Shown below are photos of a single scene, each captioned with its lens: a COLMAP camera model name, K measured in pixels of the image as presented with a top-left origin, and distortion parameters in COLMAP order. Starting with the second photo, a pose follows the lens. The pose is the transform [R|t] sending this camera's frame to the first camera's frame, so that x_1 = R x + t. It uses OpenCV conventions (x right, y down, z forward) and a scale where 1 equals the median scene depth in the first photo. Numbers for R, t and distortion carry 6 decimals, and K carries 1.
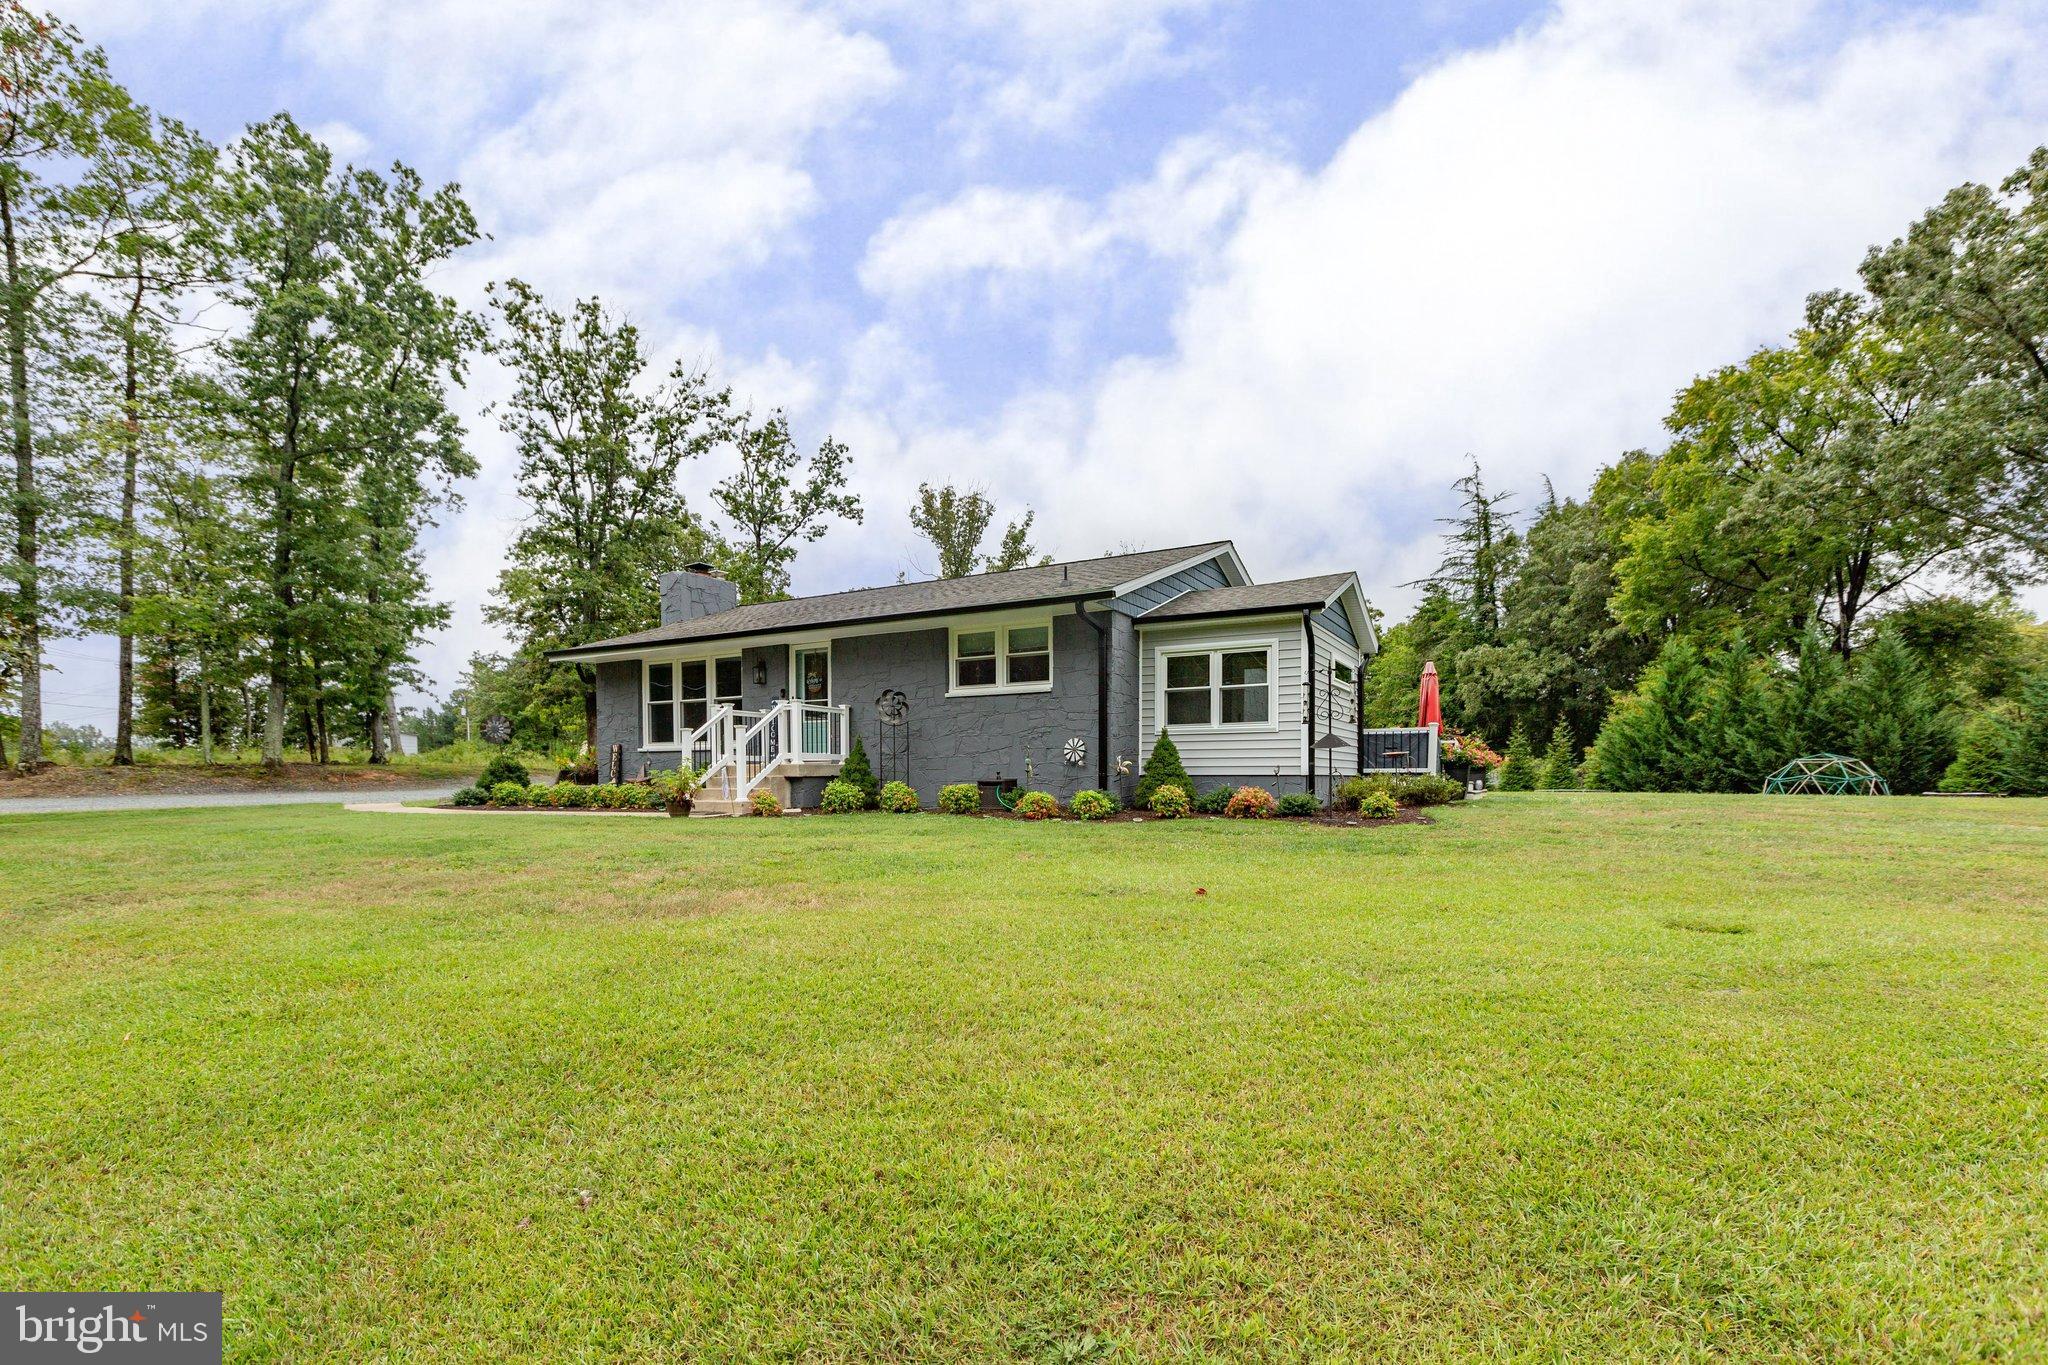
lens RADIAL K [[1021.8, 0, 1023.0], [0, 1021.8, 757.4], [0, 0, 1]] dist [-0.013276, 0.000168]
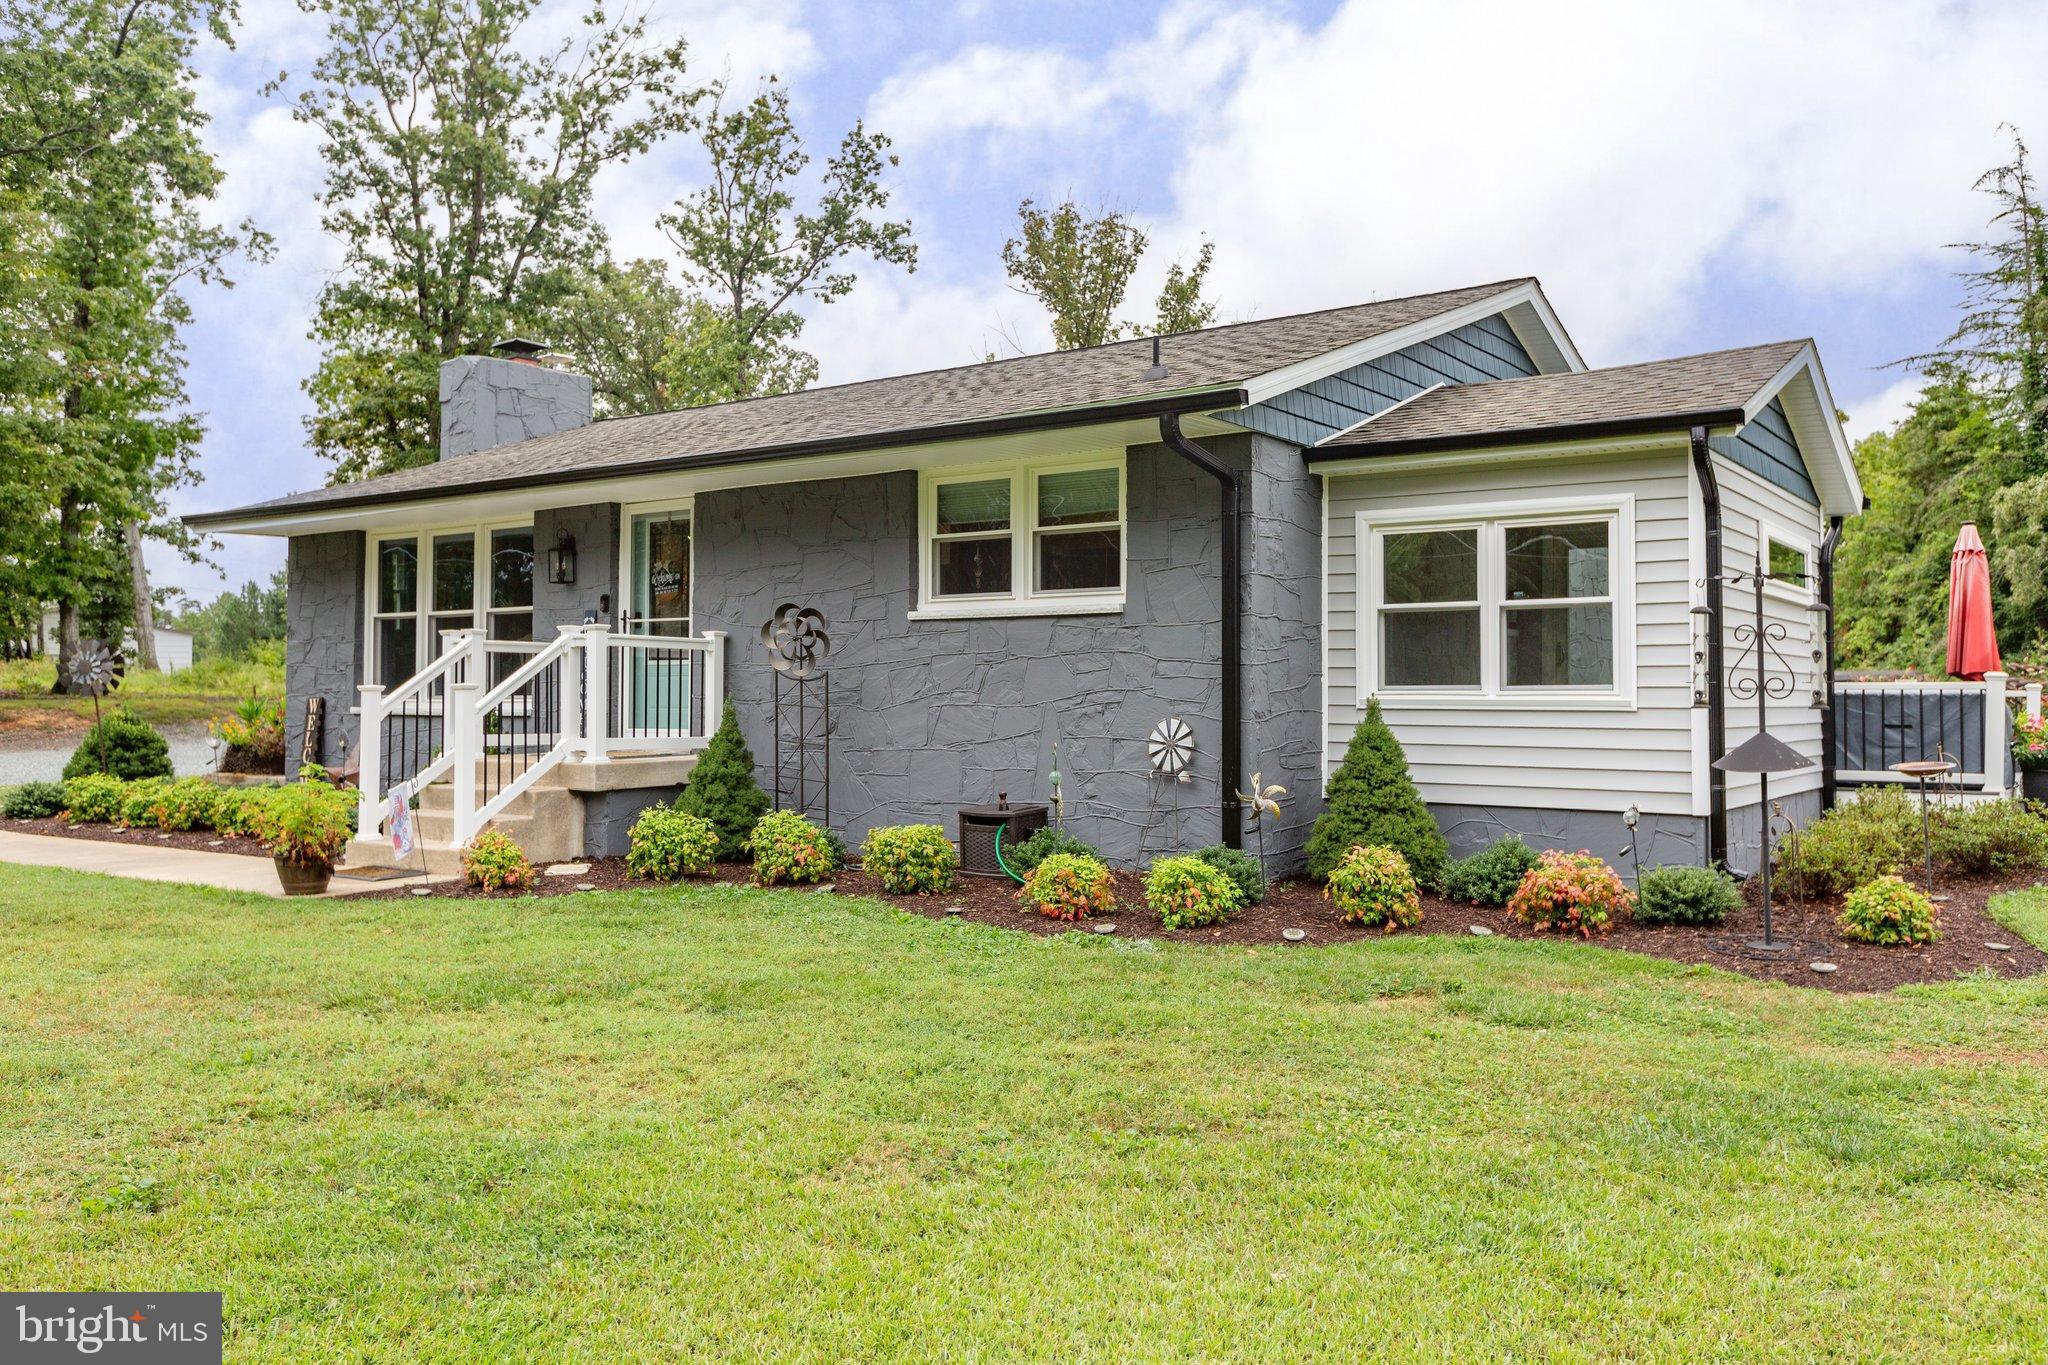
lens RADIAL K [[1602.7, 0, 1157.5], [0, 1602.7, 568.5], [0, 0, 1]] dist [0.003571, -0.008339]
pose [[0.998114, -0.004005, -0.061252, 0.036486], [0.001219, 0.998966, -0.045451, -0.022017], [0.061371, 0.045290, 0.997087, 0.126562]]
